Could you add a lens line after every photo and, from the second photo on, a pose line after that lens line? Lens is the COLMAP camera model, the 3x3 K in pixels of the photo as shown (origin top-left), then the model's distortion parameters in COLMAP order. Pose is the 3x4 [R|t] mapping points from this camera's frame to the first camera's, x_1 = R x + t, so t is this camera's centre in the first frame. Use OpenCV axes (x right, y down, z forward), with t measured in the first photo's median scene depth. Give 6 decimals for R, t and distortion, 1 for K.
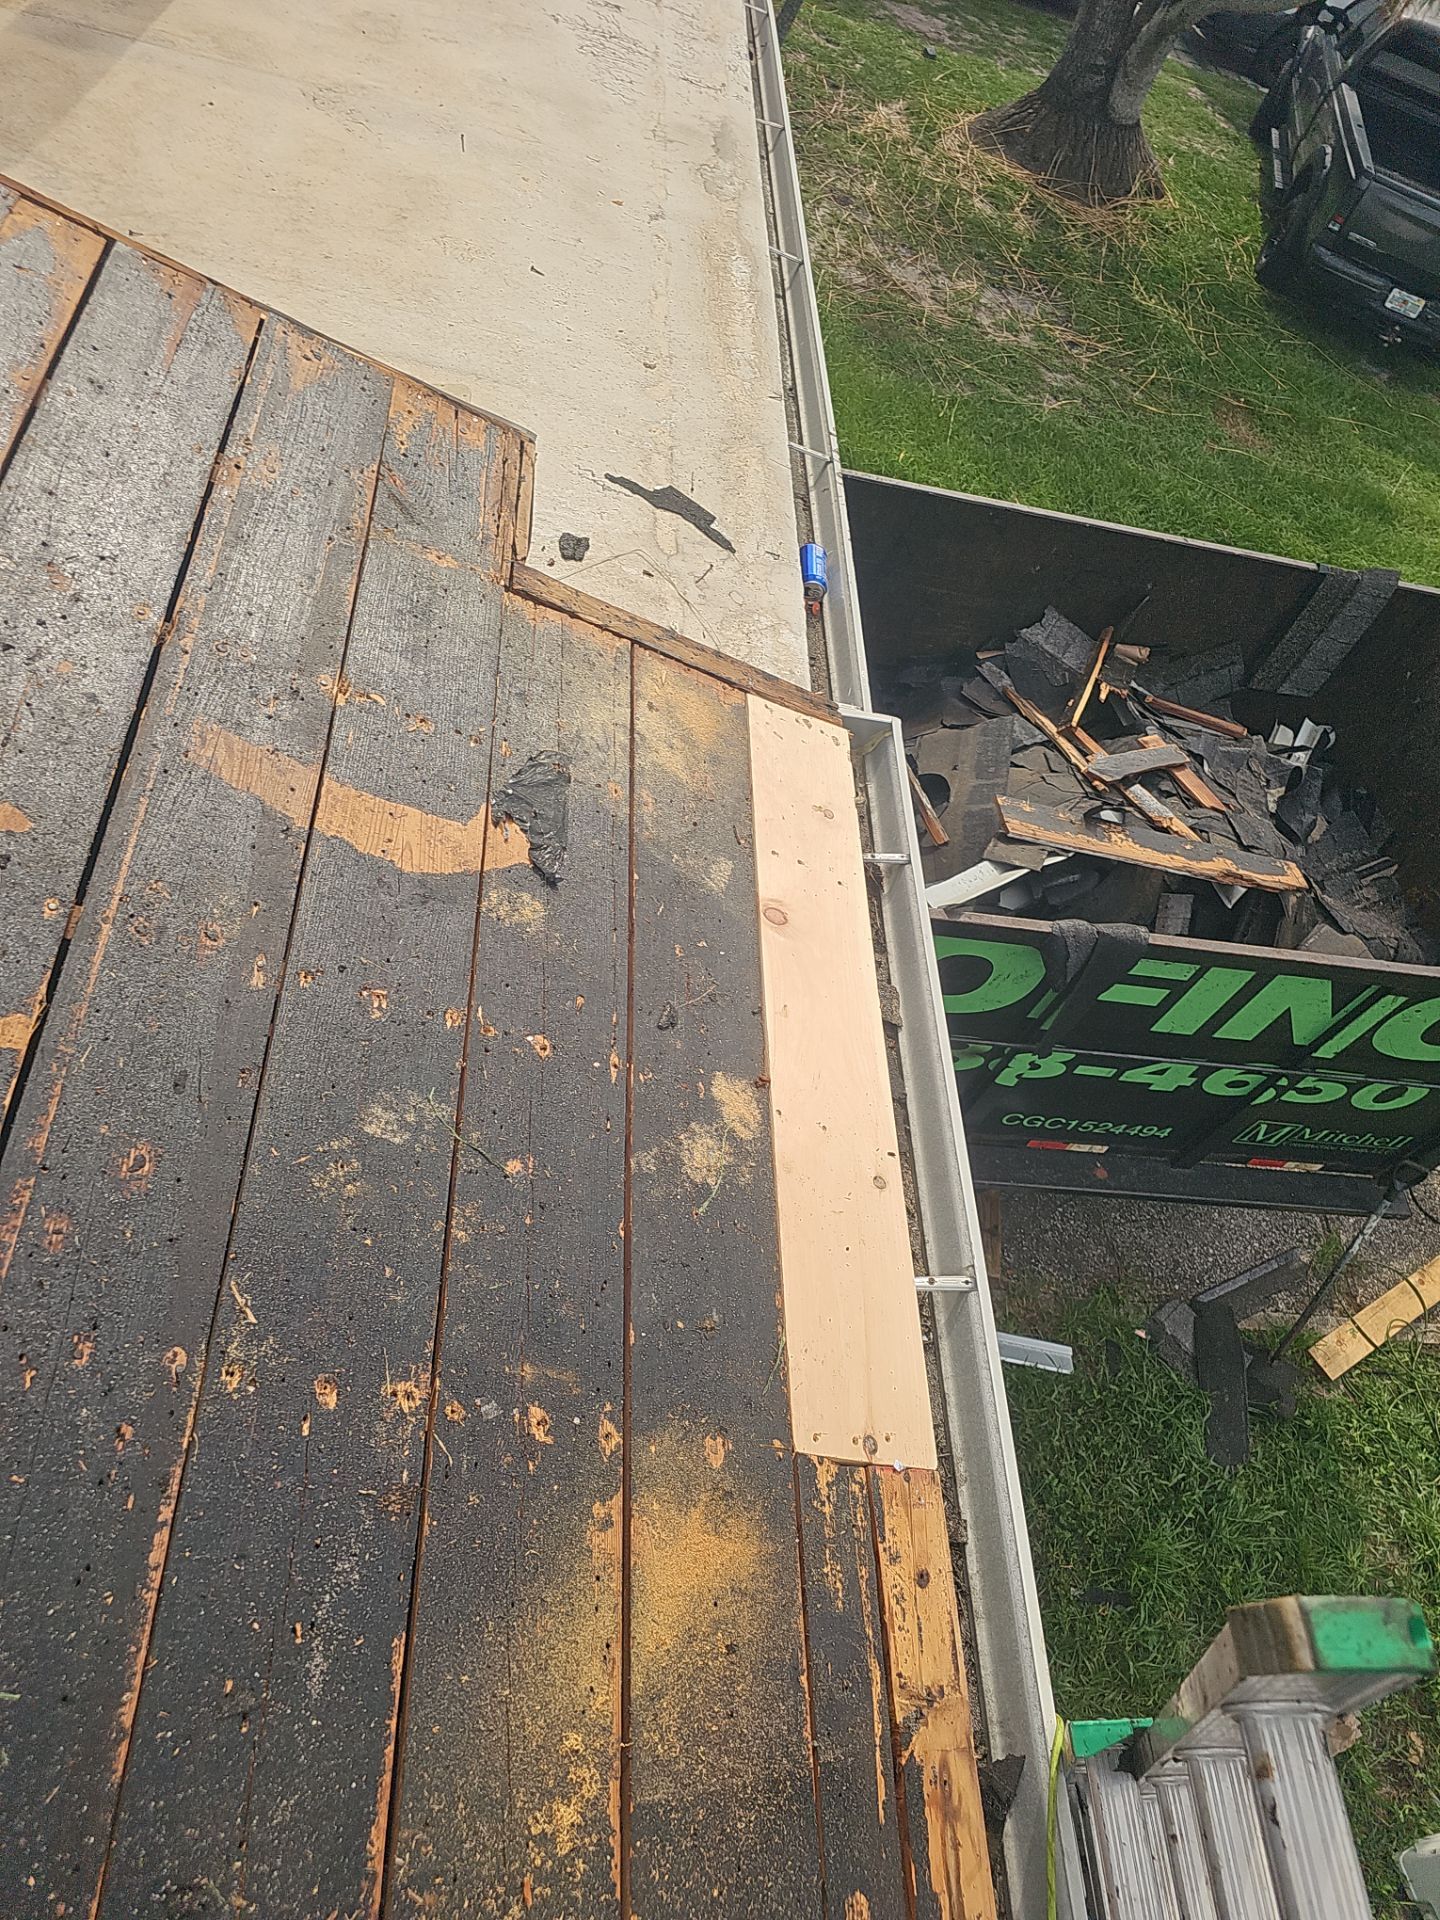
lens RADIAL K [[1304.1, 0, 720.0], [0, 1304.1, 960.0], [0, 0, 1]] dist [0.081955, -0.066946]
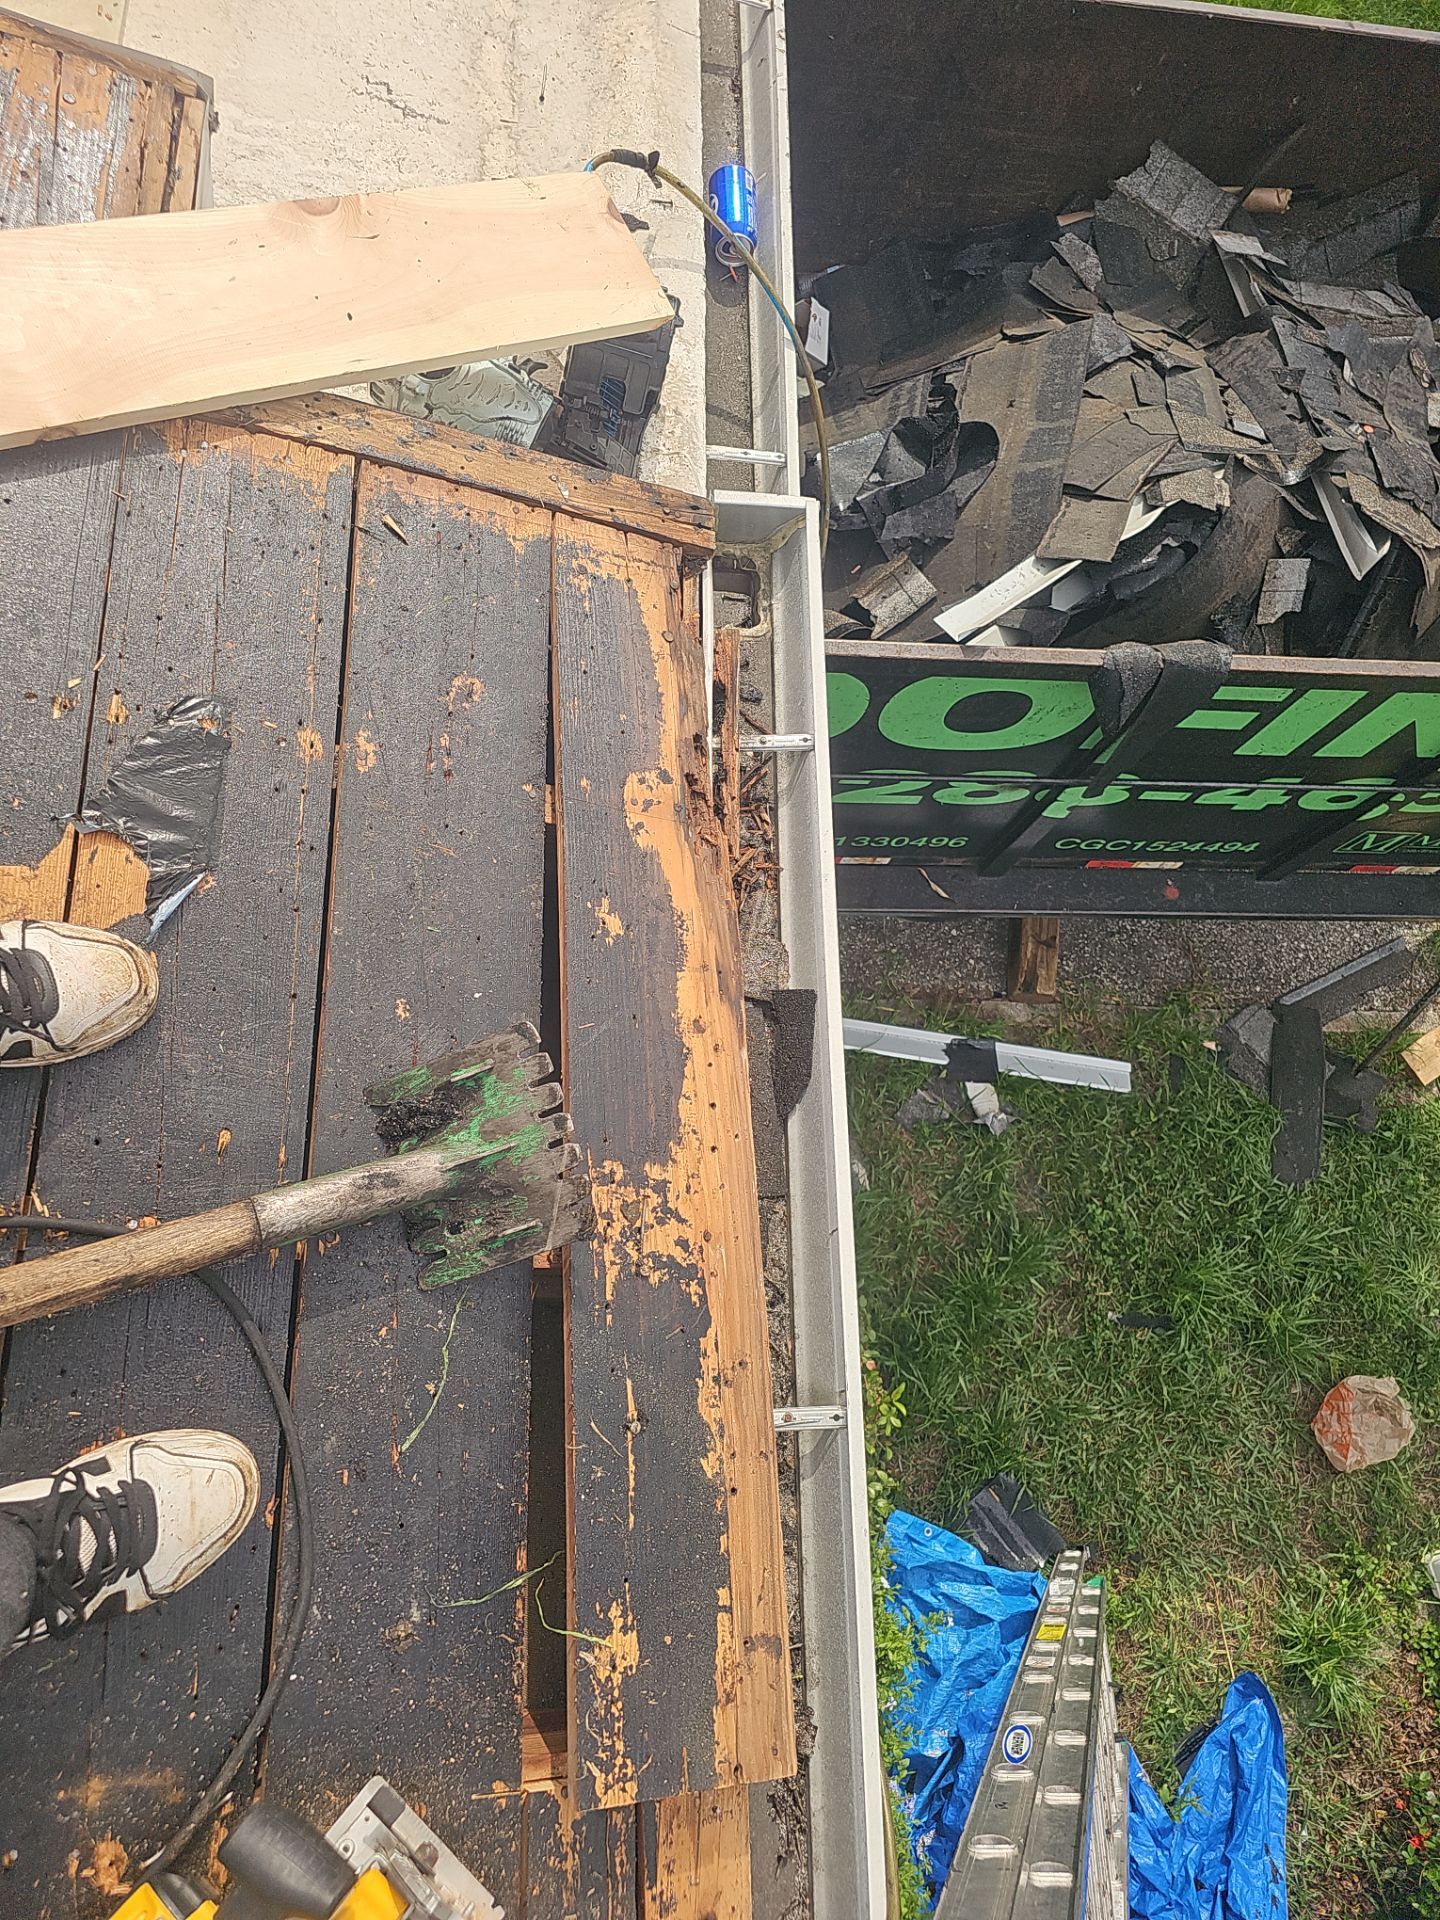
lens RADIAL K [[1263.8, 0, 725.4], [0, 1263.8, 923.6], [0, 0, 1]] dist [0.087115, -0.084857]
pose [[0.993947, -0.022872, -0.107454, 0.086326], [0.055555, 0.948457, 0.311998, -0.102378], [0.094779, -0.316079, 0.943987, 0.164377]]
